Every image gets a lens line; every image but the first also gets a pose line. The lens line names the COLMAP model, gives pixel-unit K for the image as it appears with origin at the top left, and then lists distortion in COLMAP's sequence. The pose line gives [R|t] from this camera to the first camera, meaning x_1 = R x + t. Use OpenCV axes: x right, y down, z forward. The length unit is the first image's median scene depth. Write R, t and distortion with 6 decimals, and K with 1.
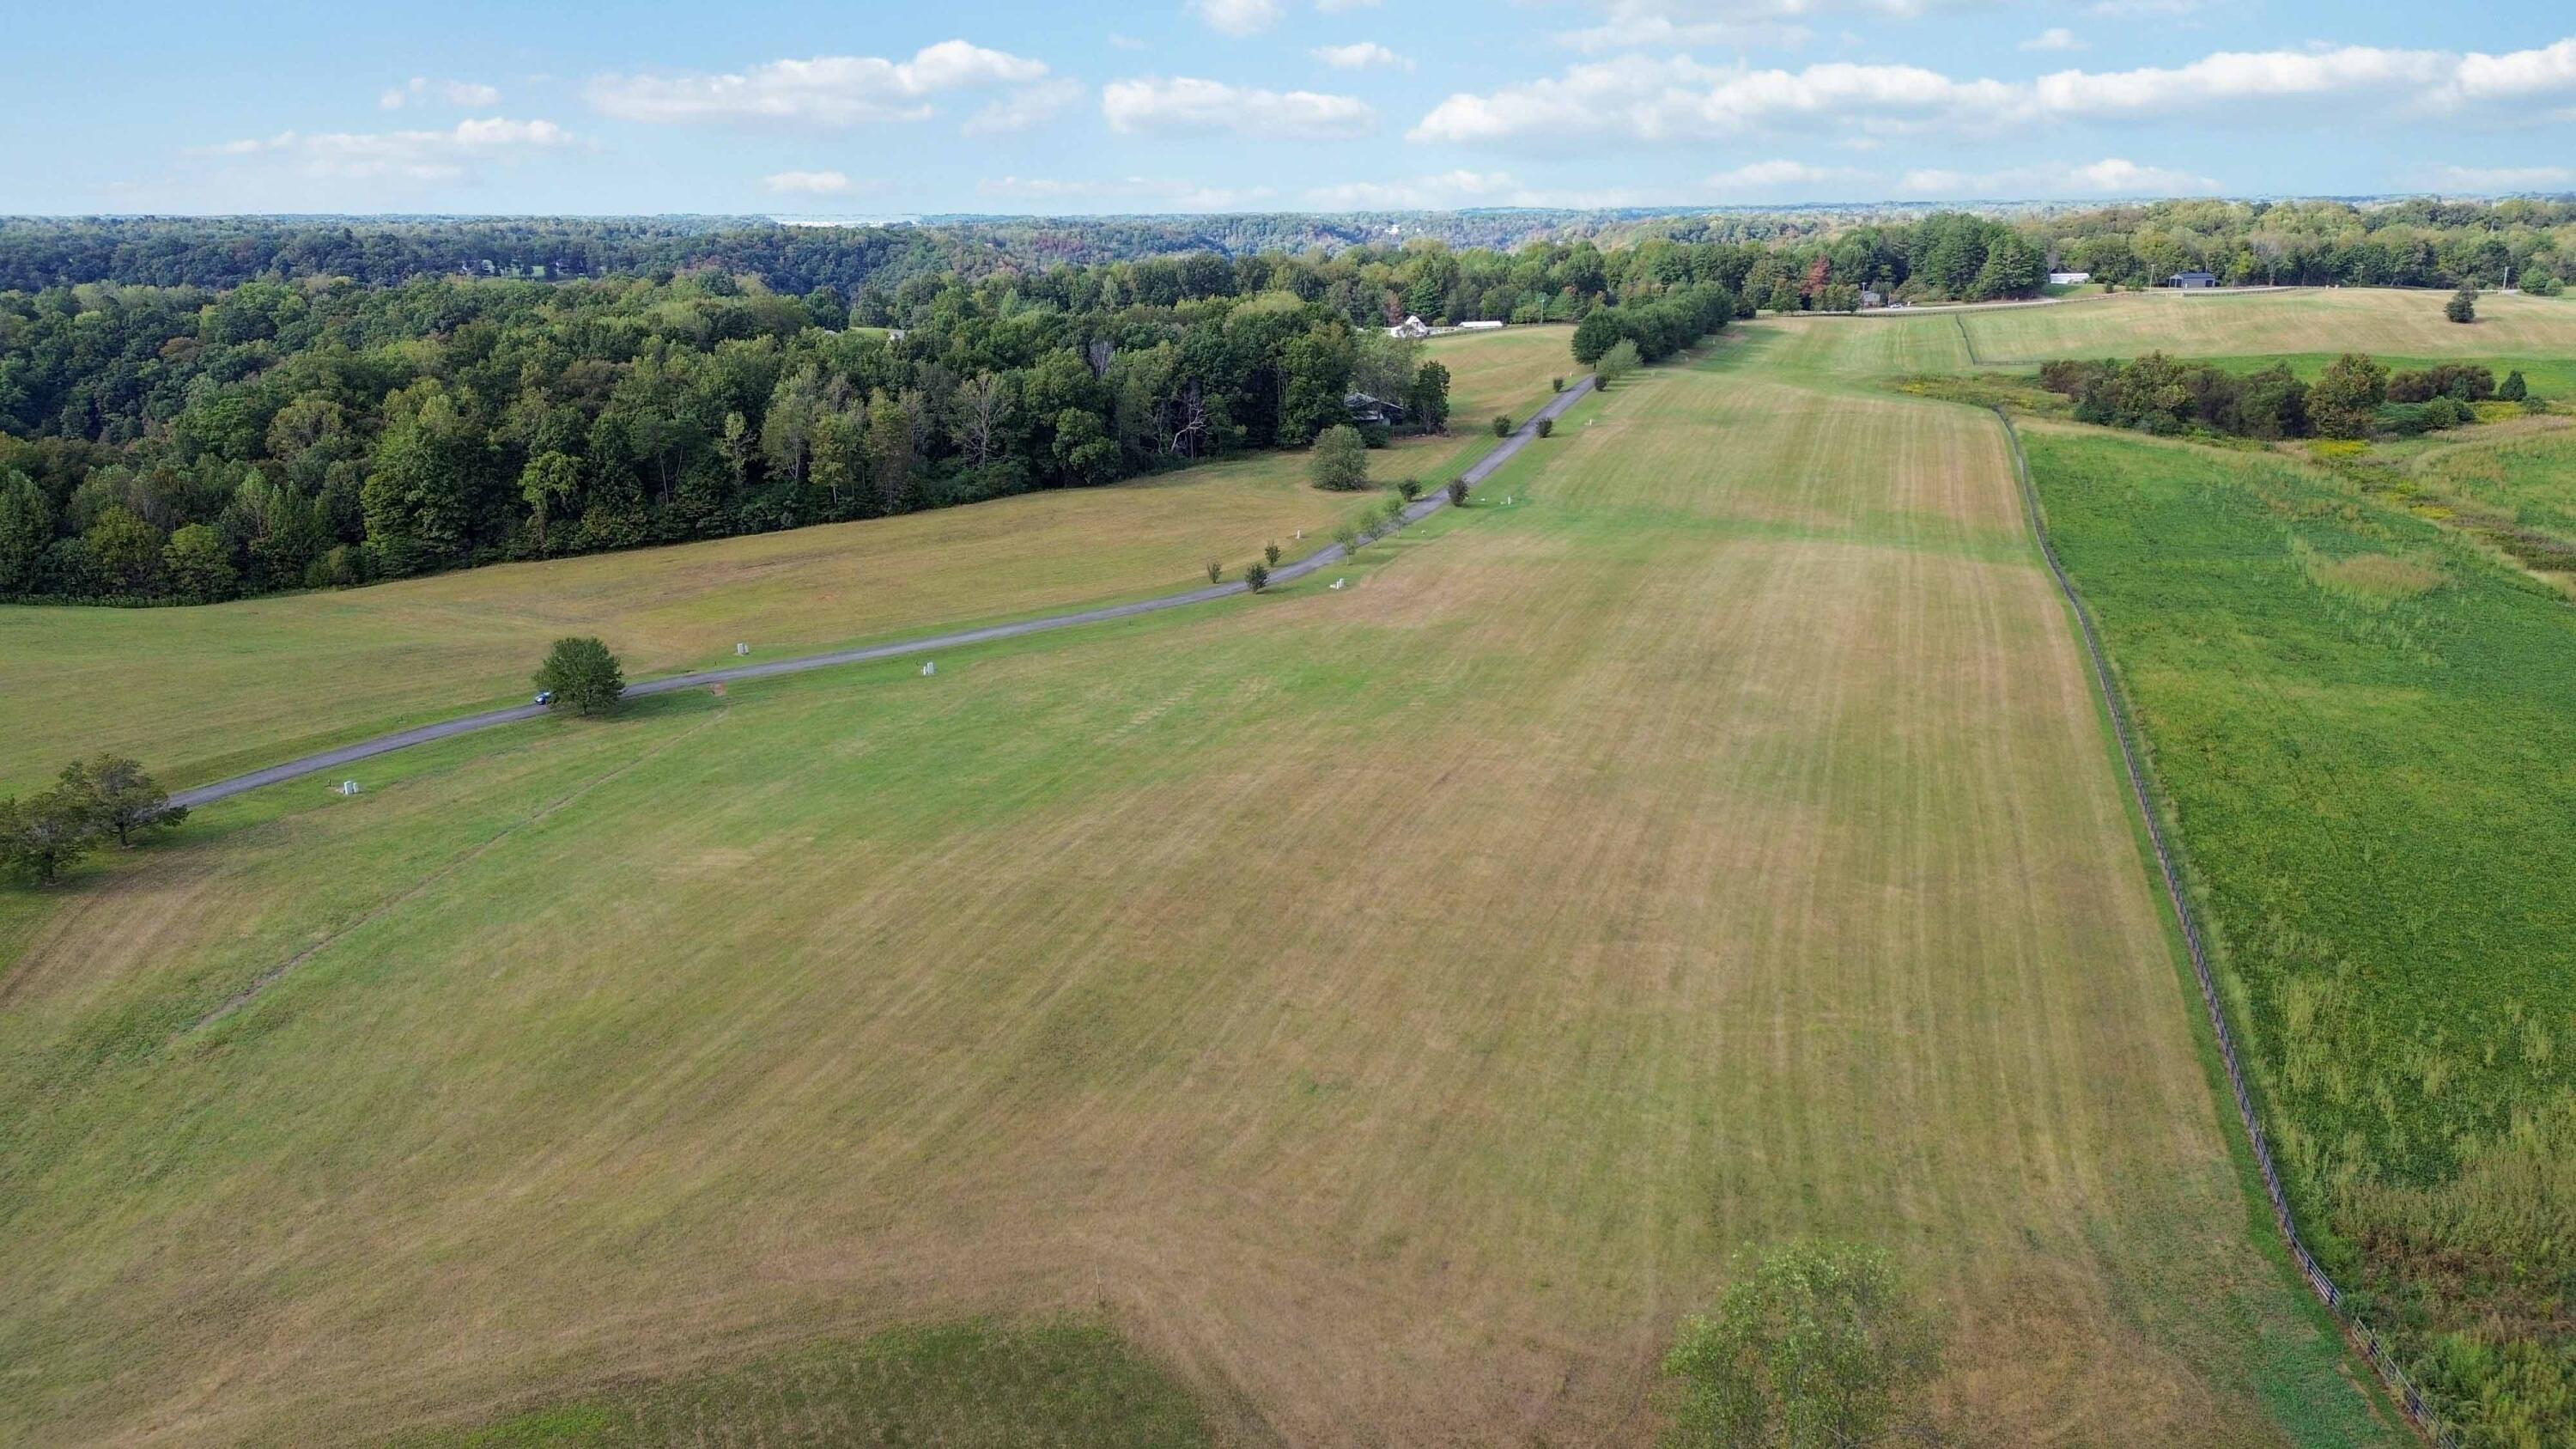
lens RADIAL K [[1804.5, 0, 1298.3], [0, 1804.5, 723.9], [0, 0, 1]] dist [0.101749, -0.117160]
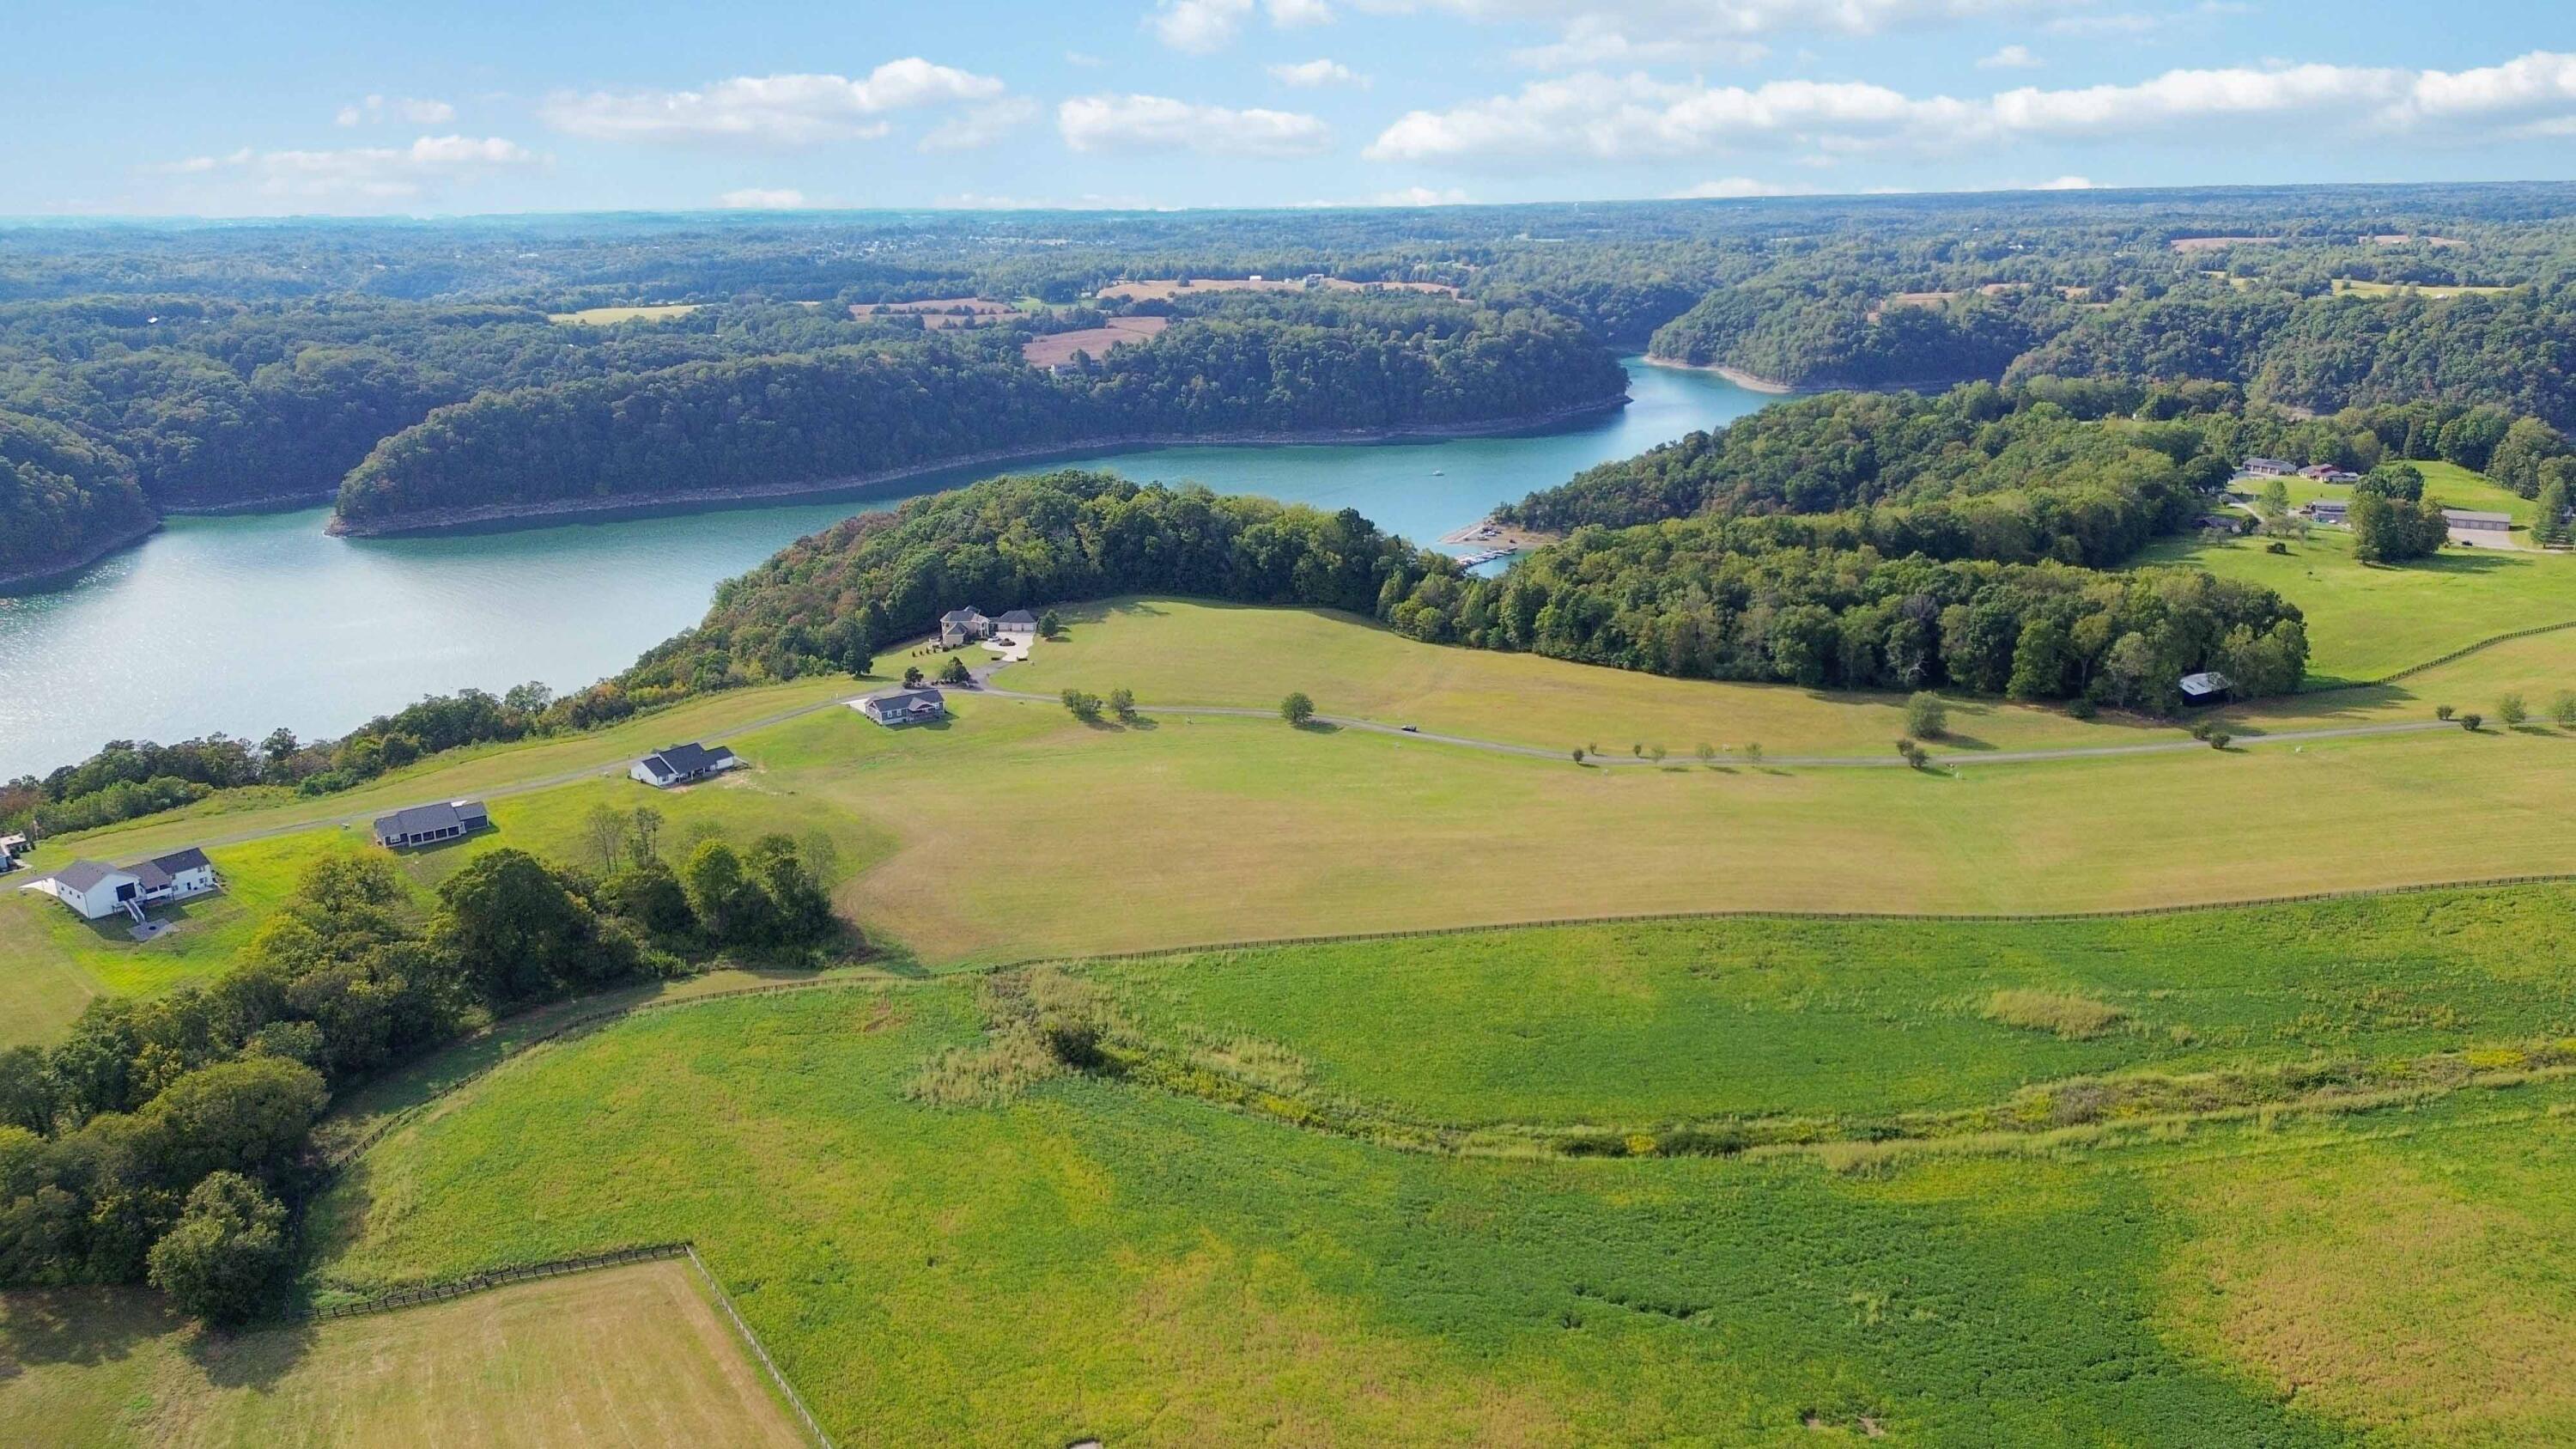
lens RADIAL K [[1804.5, 0, 1298.3], [0, 1804.5, 723.9], [0, 0, 1]] dist [0.101749, -0.117160]
pose [[0.330924, 0.265496, -0.905539, 1.199341], [-0.241308, 0.951509, 0.190790, -0.306634], [0.912283, 0.155377, 0.378944, 0.027214]]
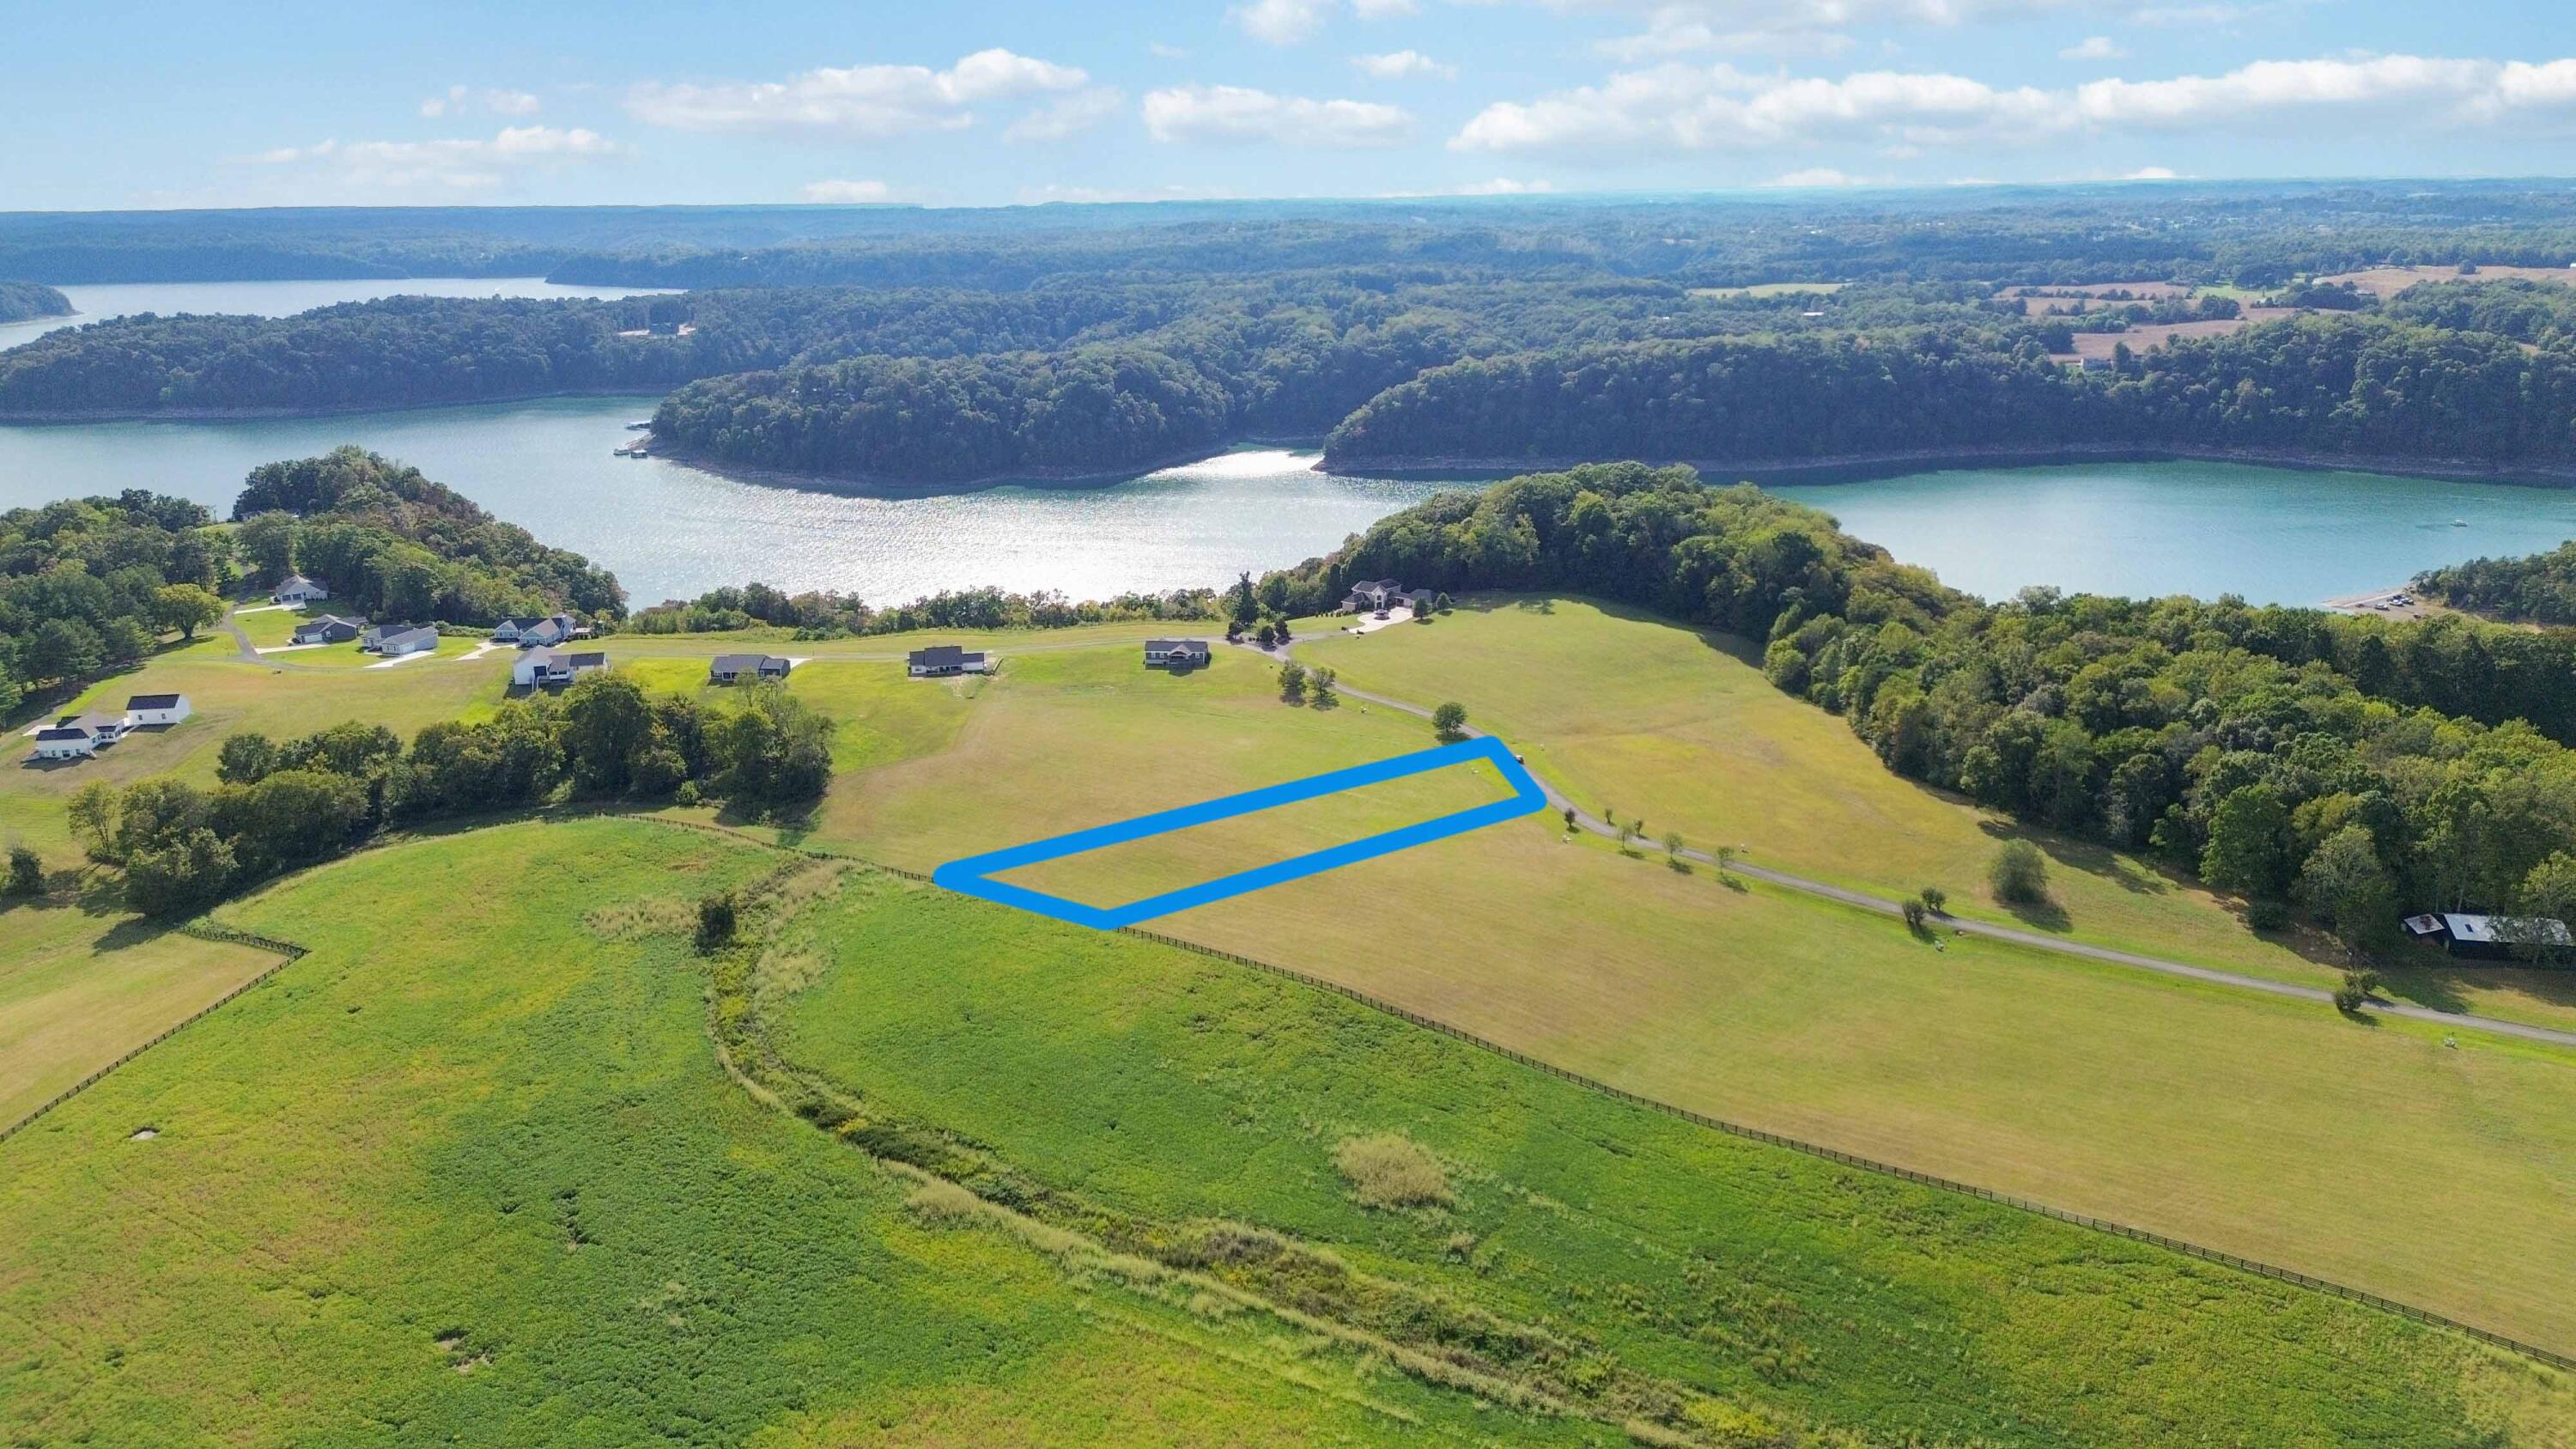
lens RADIAL K [[1804.5, 0, 1298.3], [0, 1804.5, 723.9], [0, 0, 1]] dist [0.101749, -0.117160]
pose [[-0.373265, 0.273027, -0.886639, 1.176652], [-0.231269, 0.898157, 0.373936, -0.558257], [0.898436, 0.344629, -0.272108, 0.928680]]
